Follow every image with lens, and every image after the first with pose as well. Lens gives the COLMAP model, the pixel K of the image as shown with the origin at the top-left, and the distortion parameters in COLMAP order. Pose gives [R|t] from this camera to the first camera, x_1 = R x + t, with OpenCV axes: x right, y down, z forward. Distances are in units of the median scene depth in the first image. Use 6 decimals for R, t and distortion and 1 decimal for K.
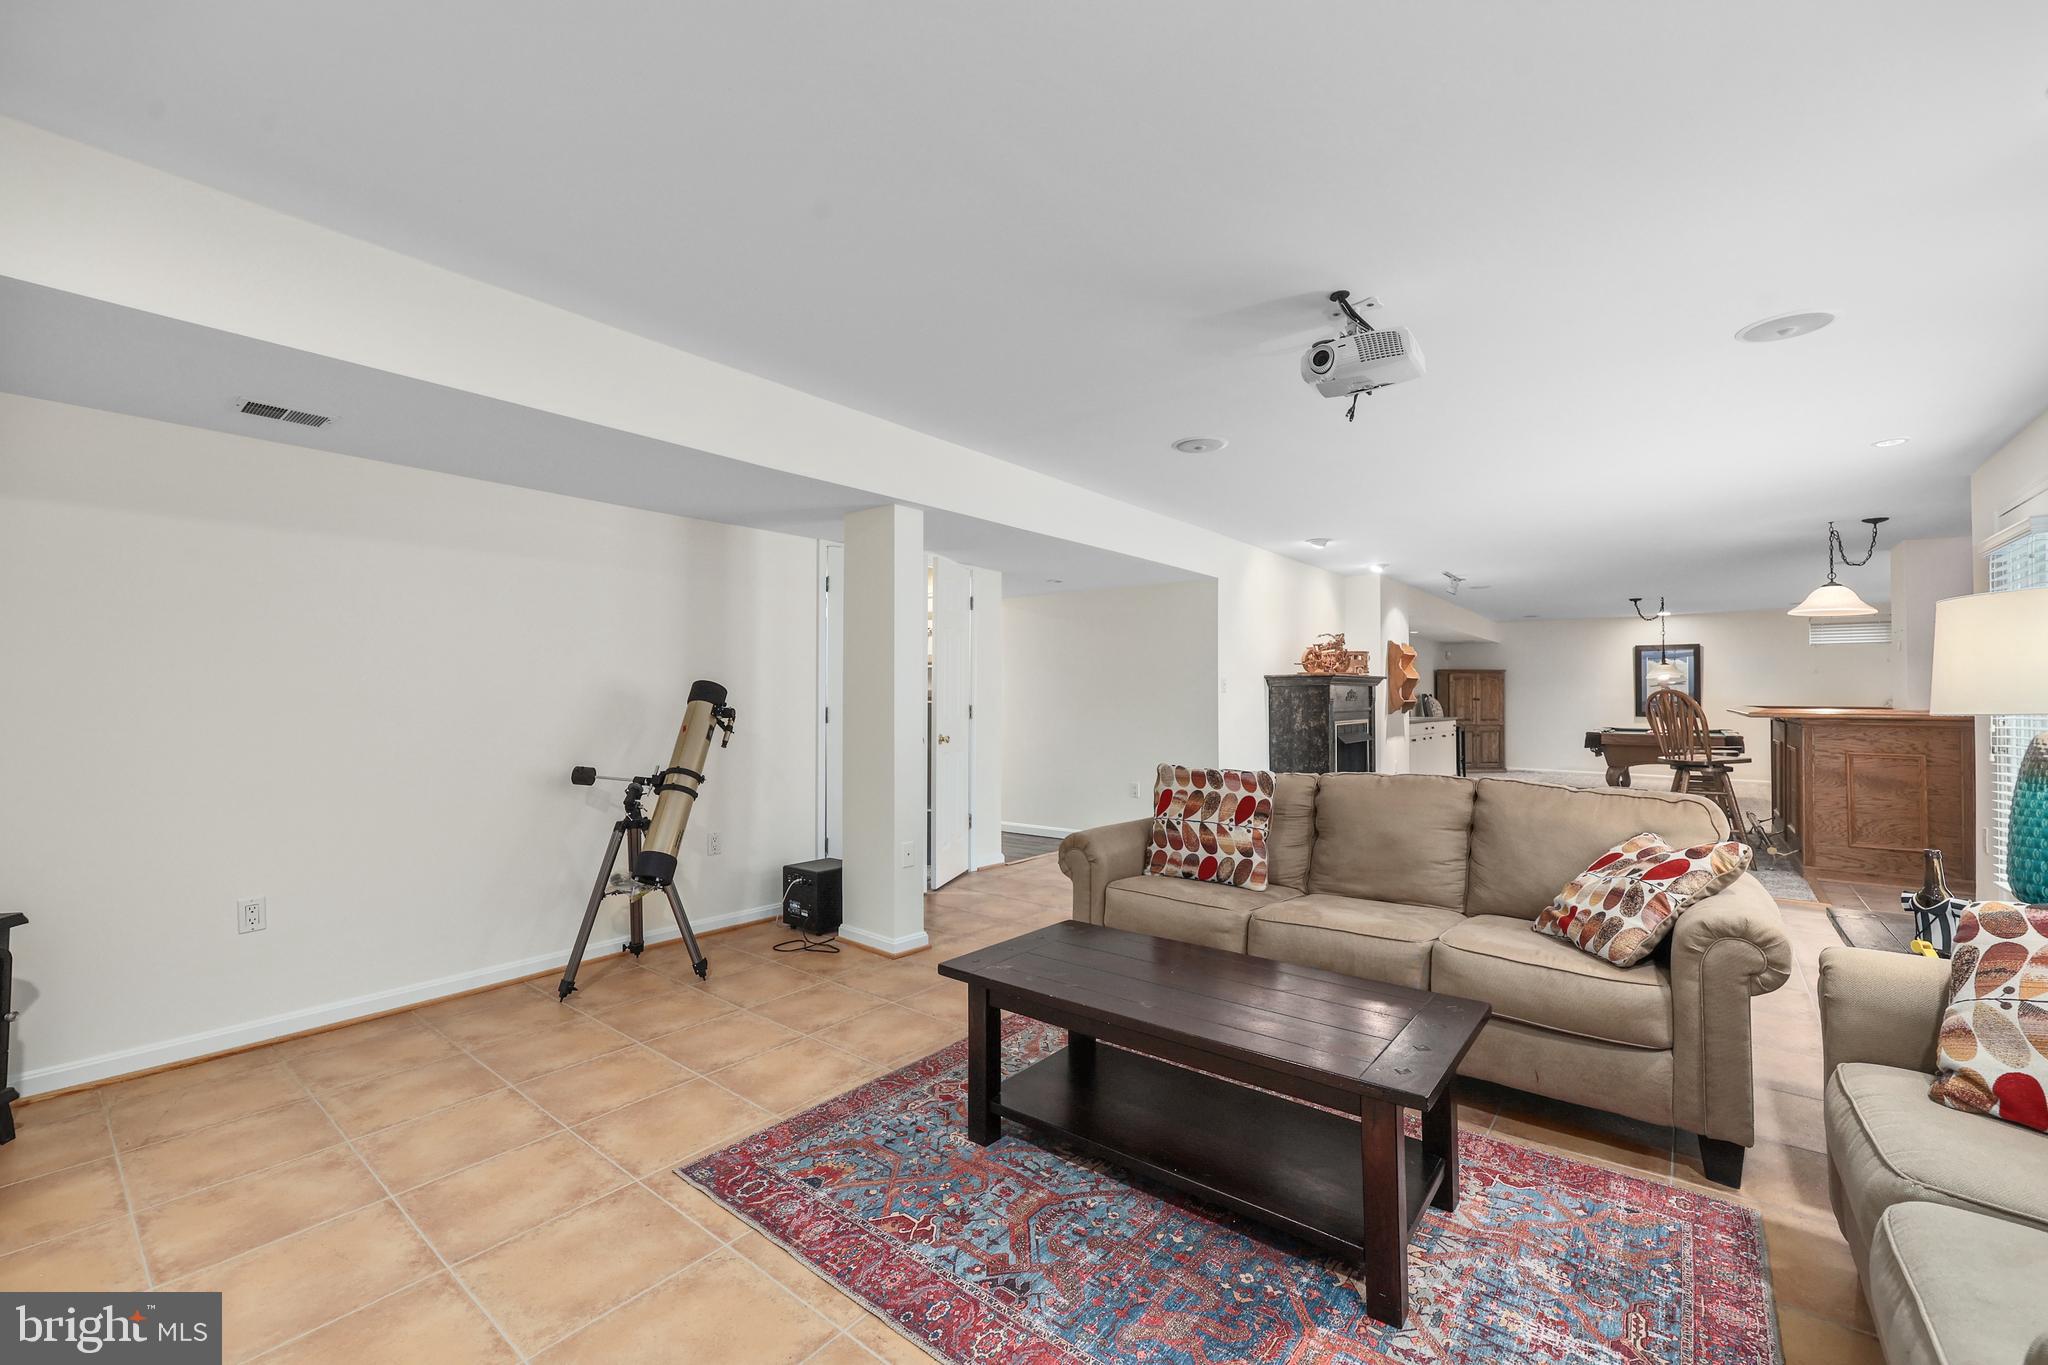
lens RADIAL K [[831.5, 0, 1022.9], [0, 831.5, 686.7], [0, 0, 1]] dist [-0.000404, 0.000128]
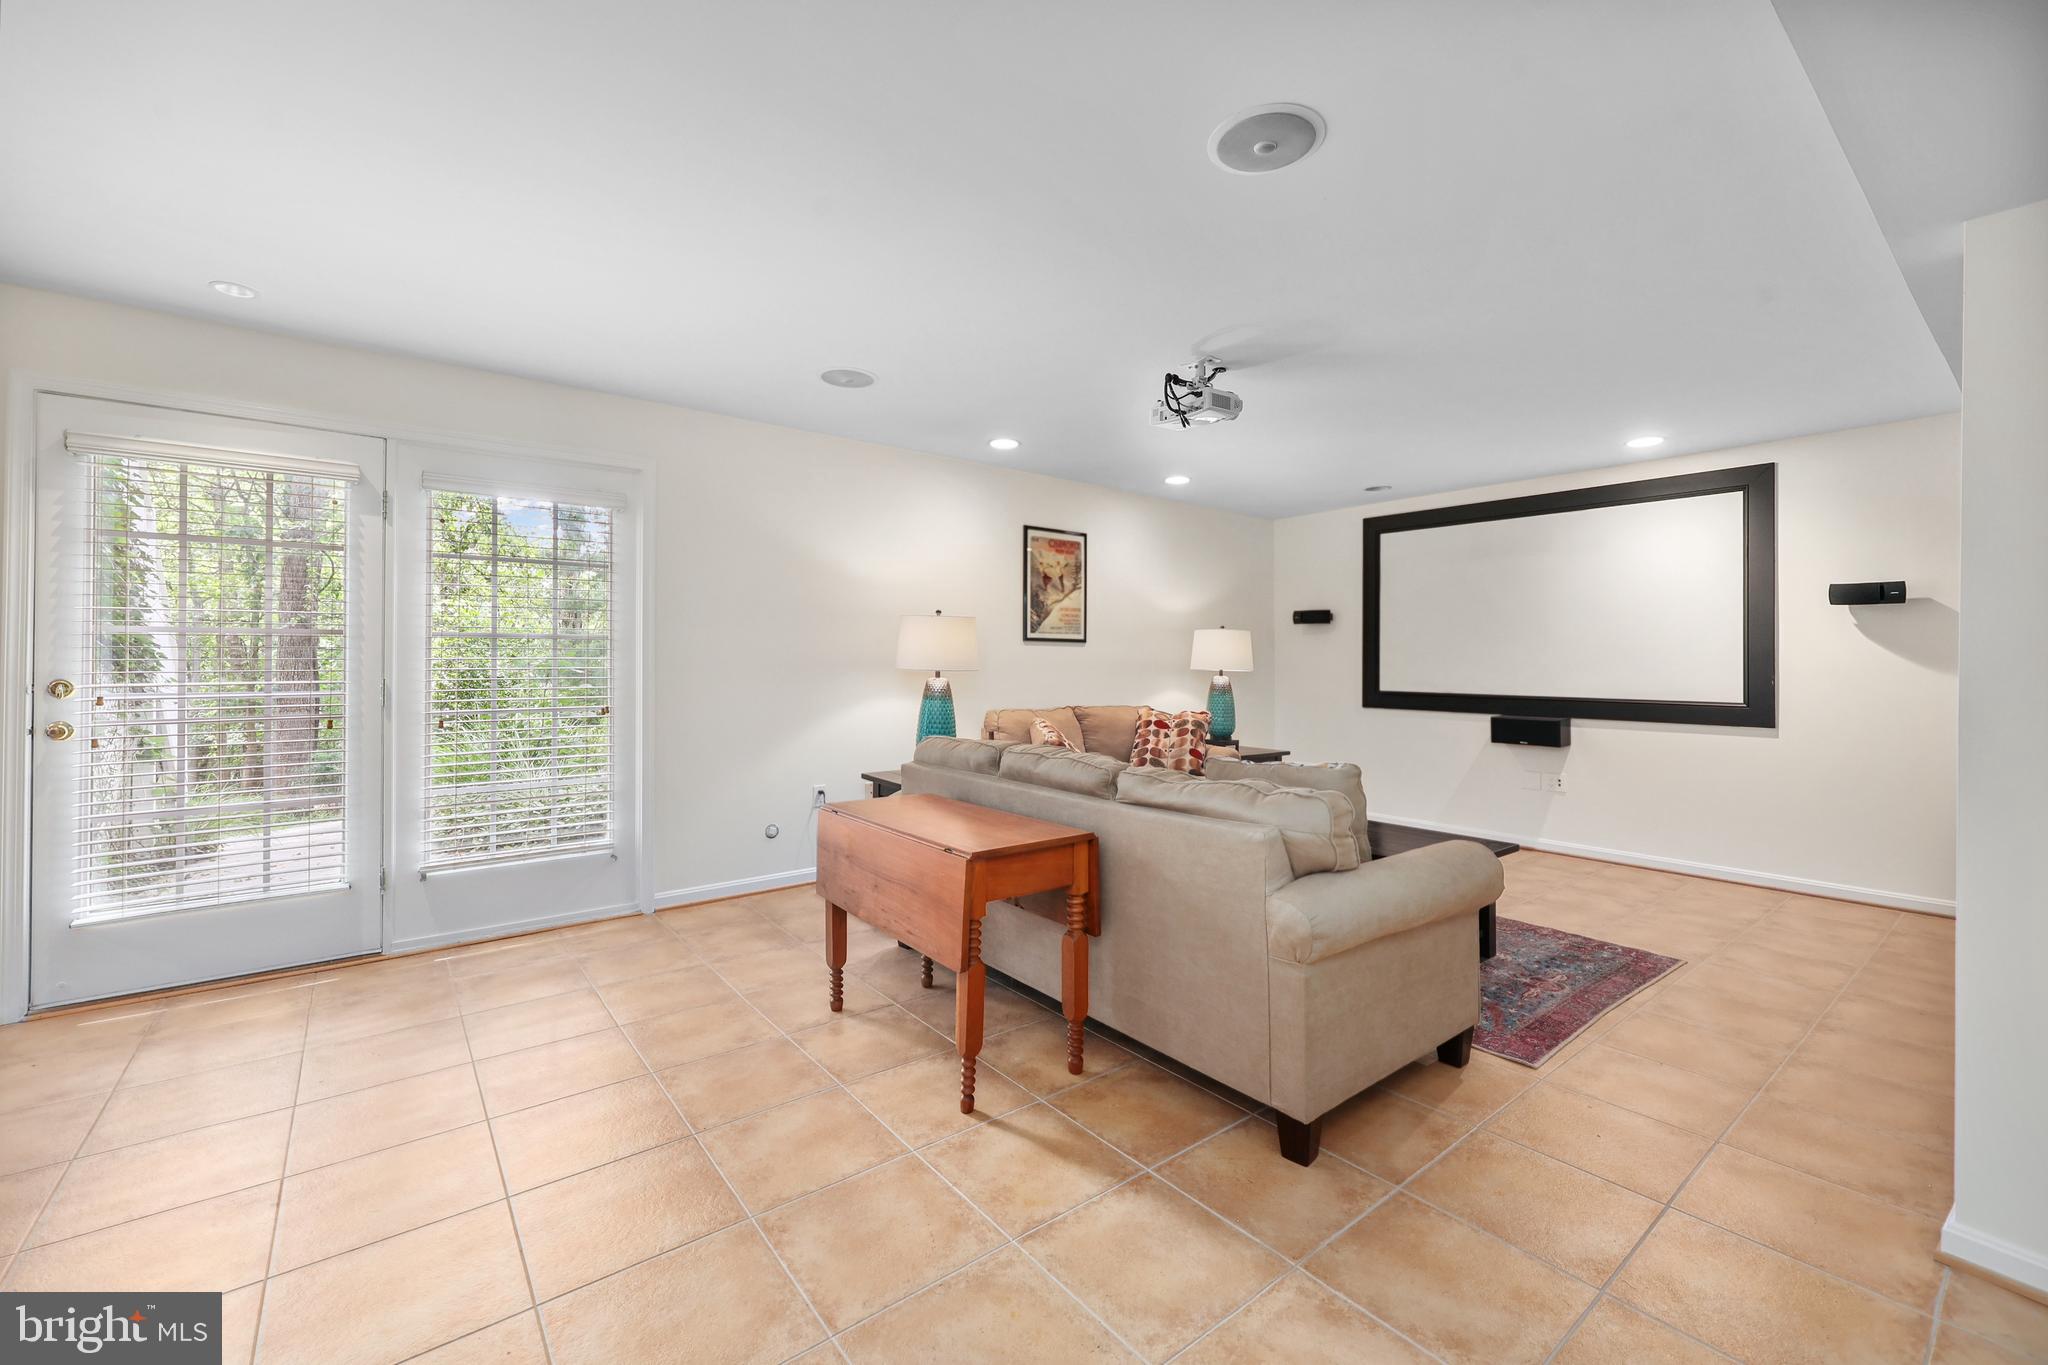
lens RADIAL K [[831.5, 0, 1026.7], [0, 831.5, 672.1], [0, 0, 1]] dist [-0.000404, 0.000128]
pose [[-0.973701, -0.004036, 0.227795, 0.369132], [-0.005031, 0.999980, -0.003789, 0.030603], [-0.227775, -0.004835, -0.973702, 2.314199]]
